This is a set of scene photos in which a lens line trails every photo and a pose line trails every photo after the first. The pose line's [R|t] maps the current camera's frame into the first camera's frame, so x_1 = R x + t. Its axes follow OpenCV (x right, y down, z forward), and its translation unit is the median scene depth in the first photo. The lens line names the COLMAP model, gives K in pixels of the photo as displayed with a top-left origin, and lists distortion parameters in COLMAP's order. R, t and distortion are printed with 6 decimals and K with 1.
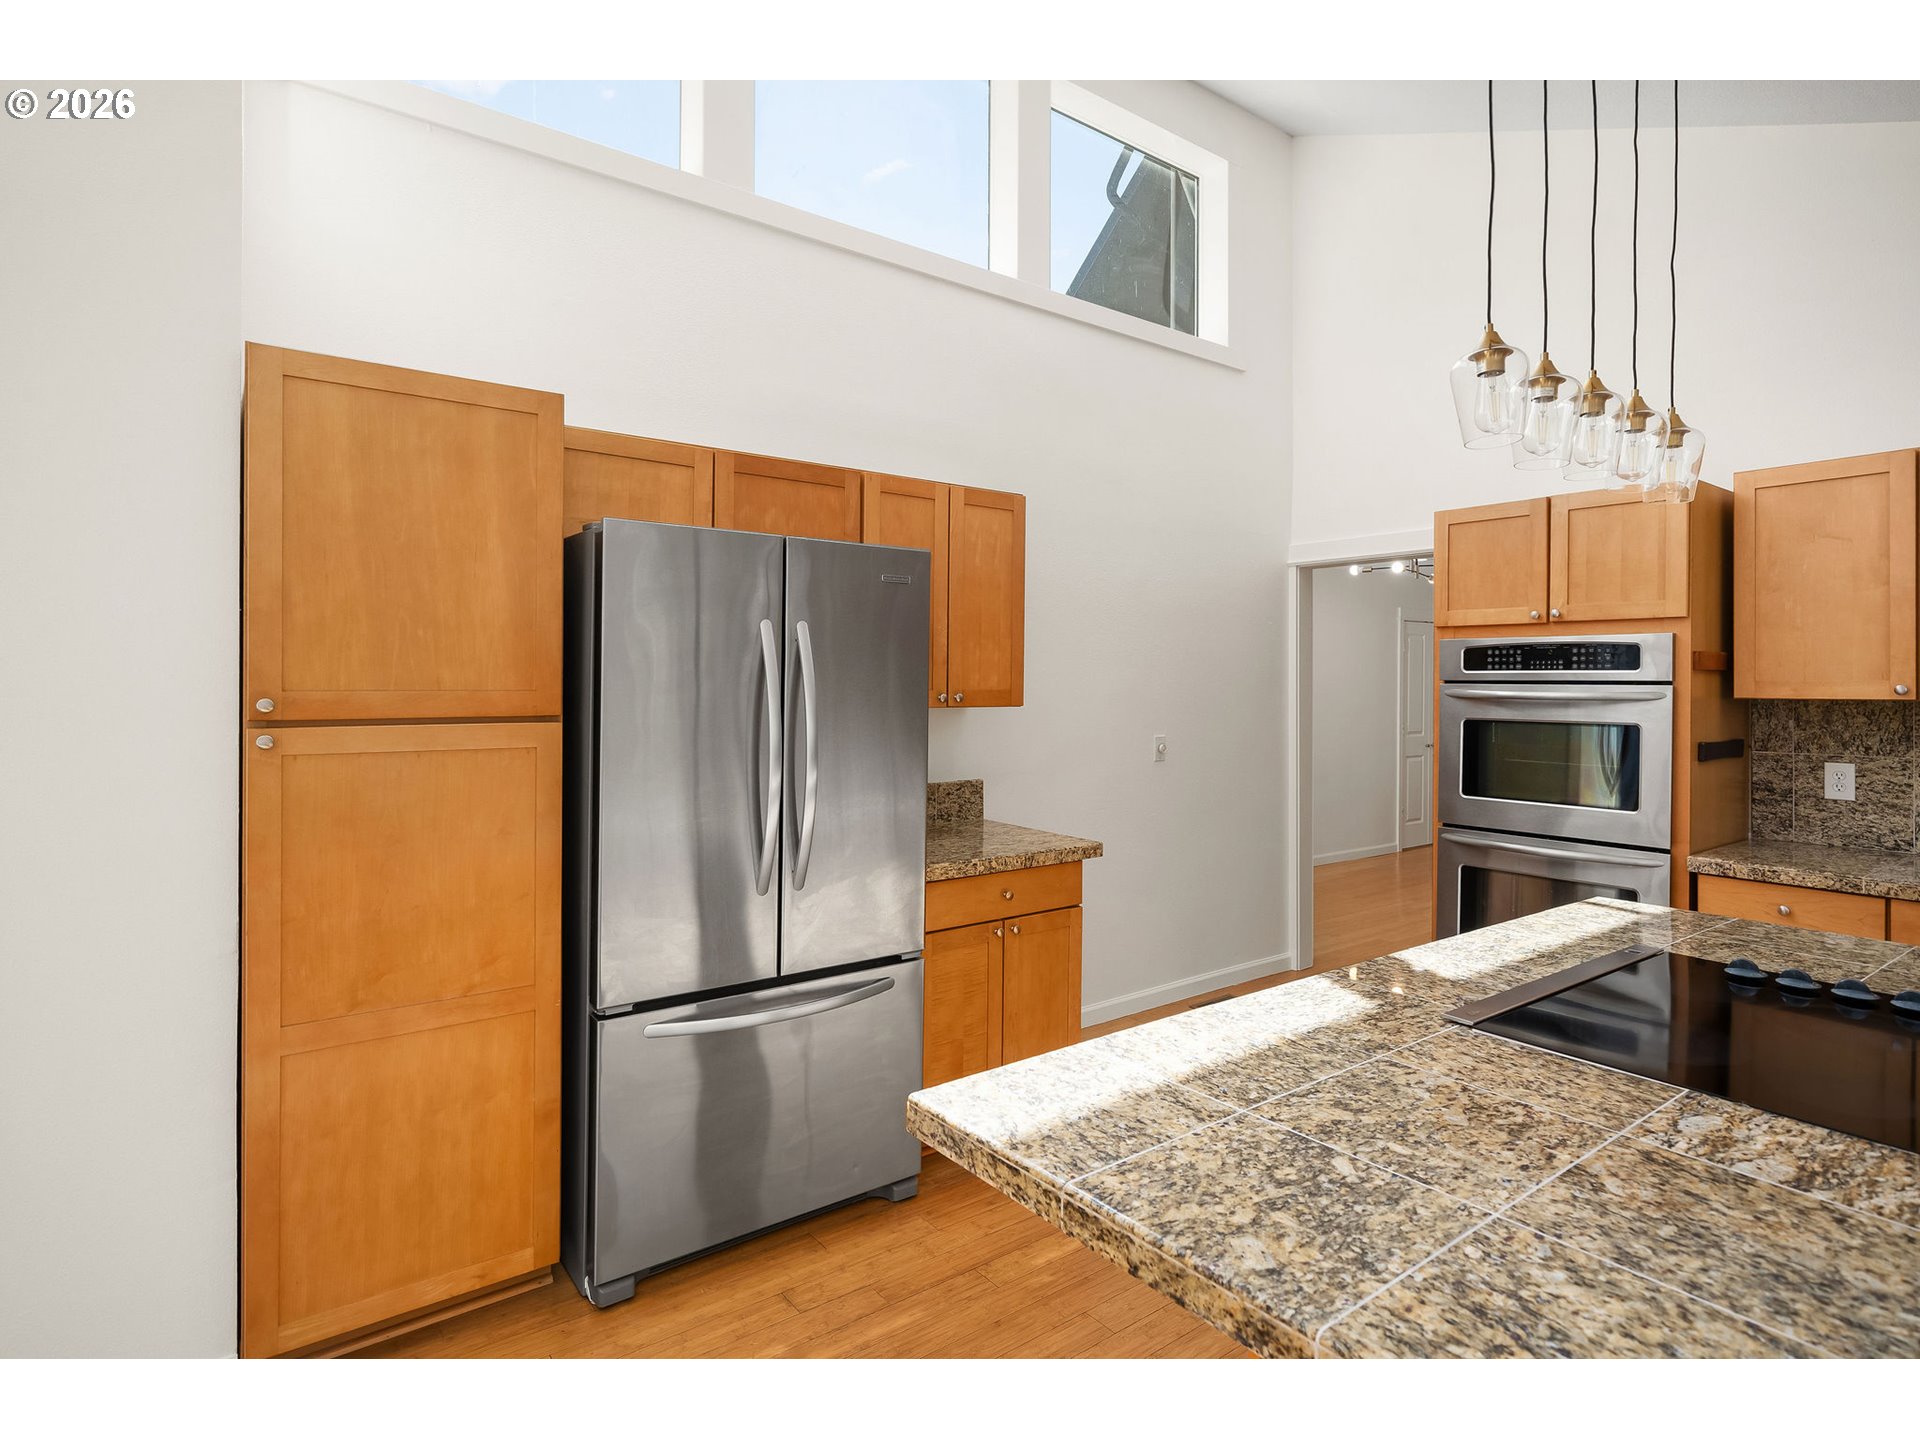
lens RADIAL K [[919.4, 0, 993.8], [0, 919.4, 693.6], [0, 0, 1]] dist [0.003076, 0.000396]
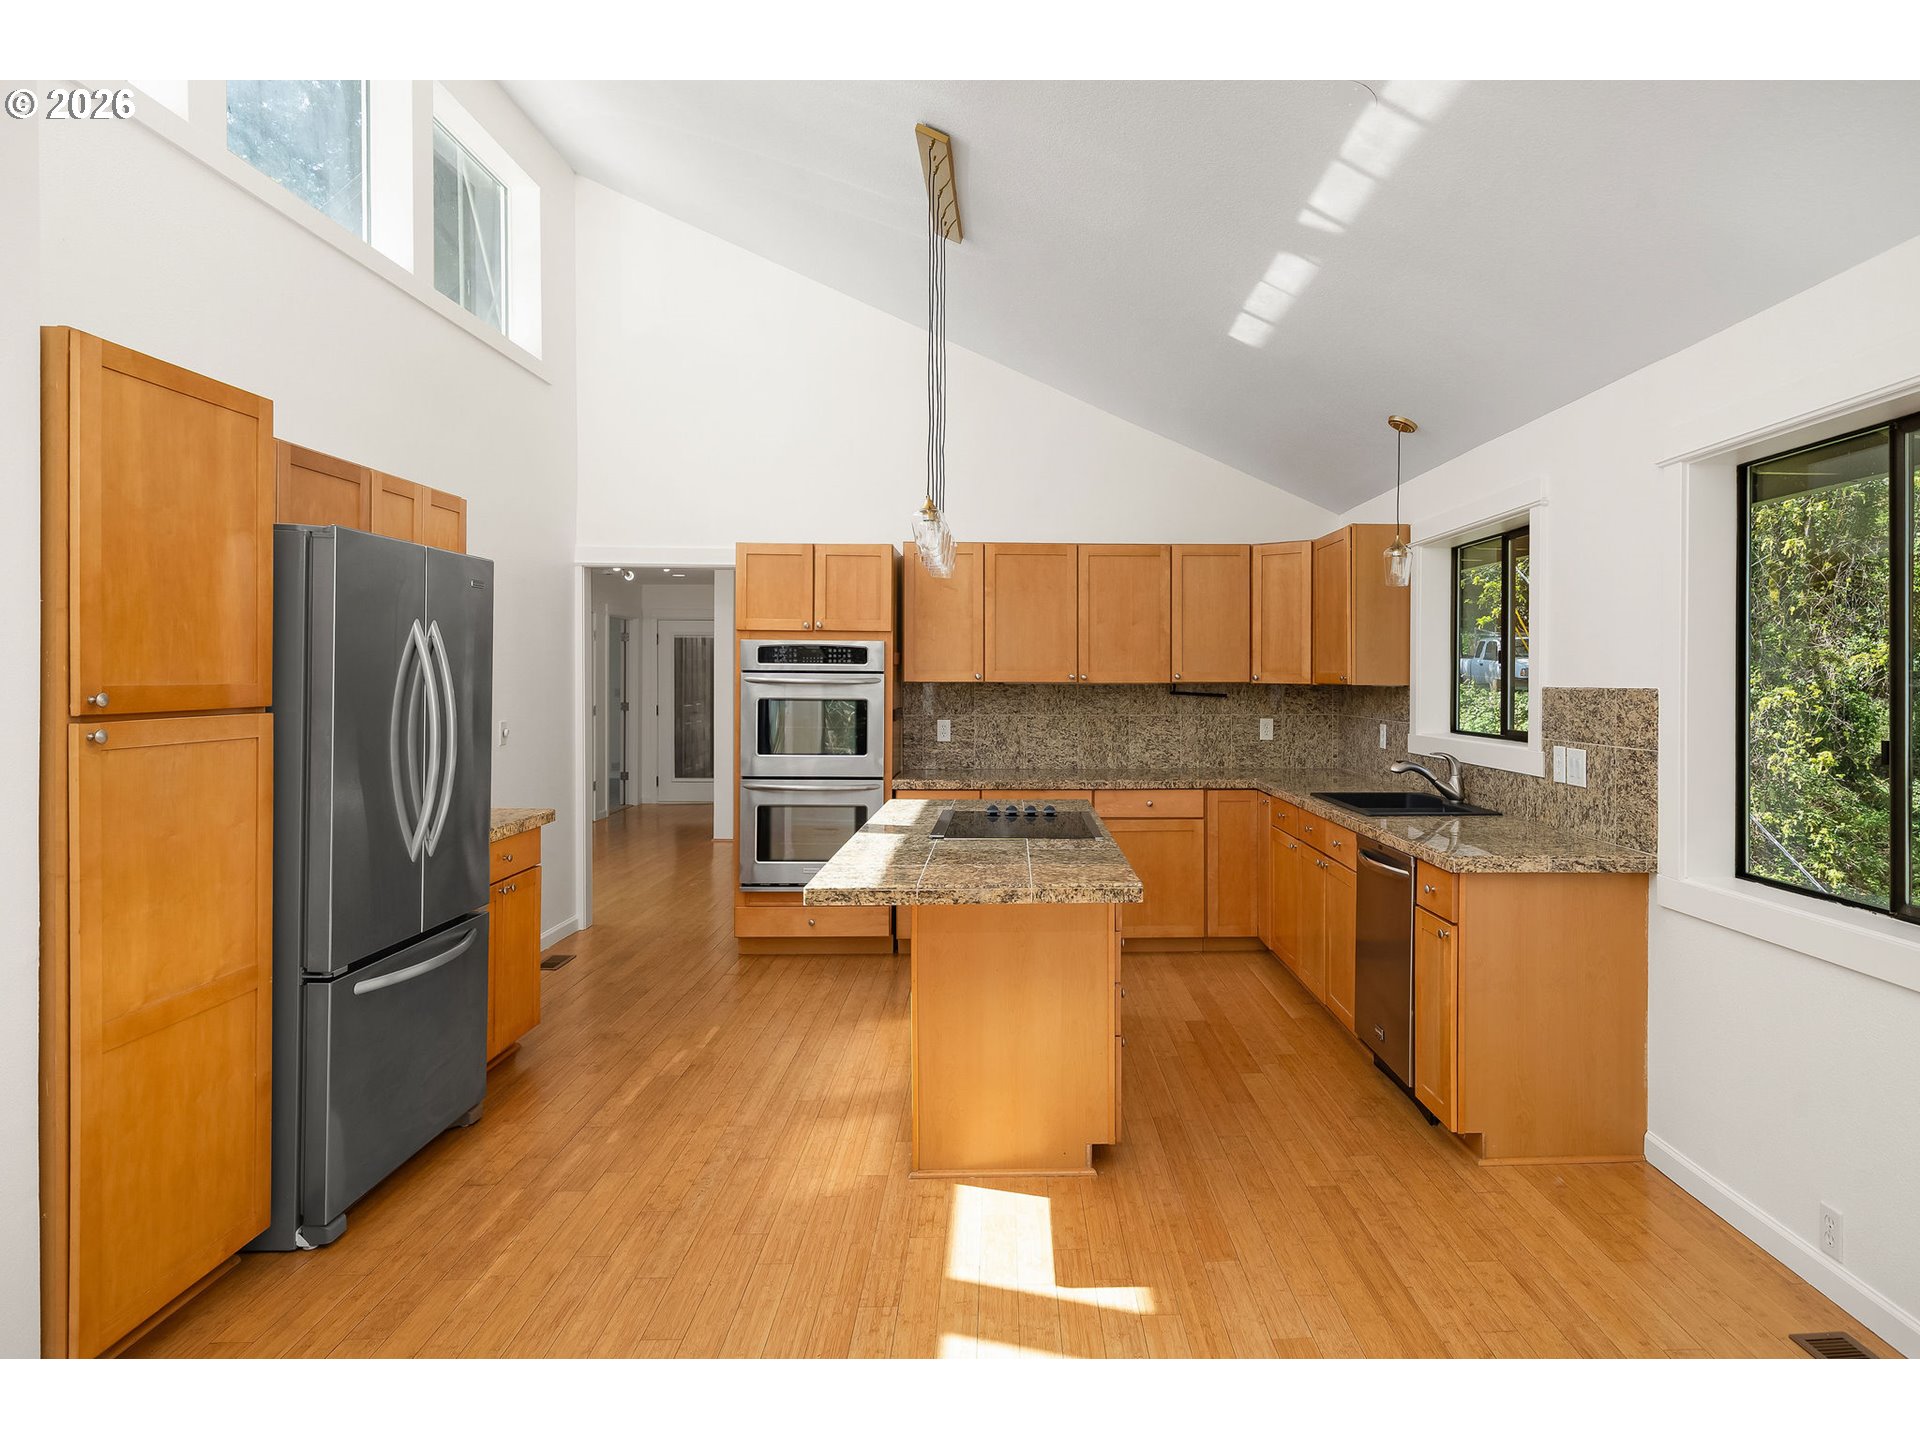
lens RADIAL K [[1149.4, 0, 962.4], [0, 1149.4, 705.7], [0, 0, 1]] dist [-0.000896, -0.001232]
pose [[0.604278, -0.023741, 0.796420, -0.756248], [0.005447, 0.999656, 0.025667, -0.004648], [-0.796755, -0.011172, 0.604199, -0.306583]]
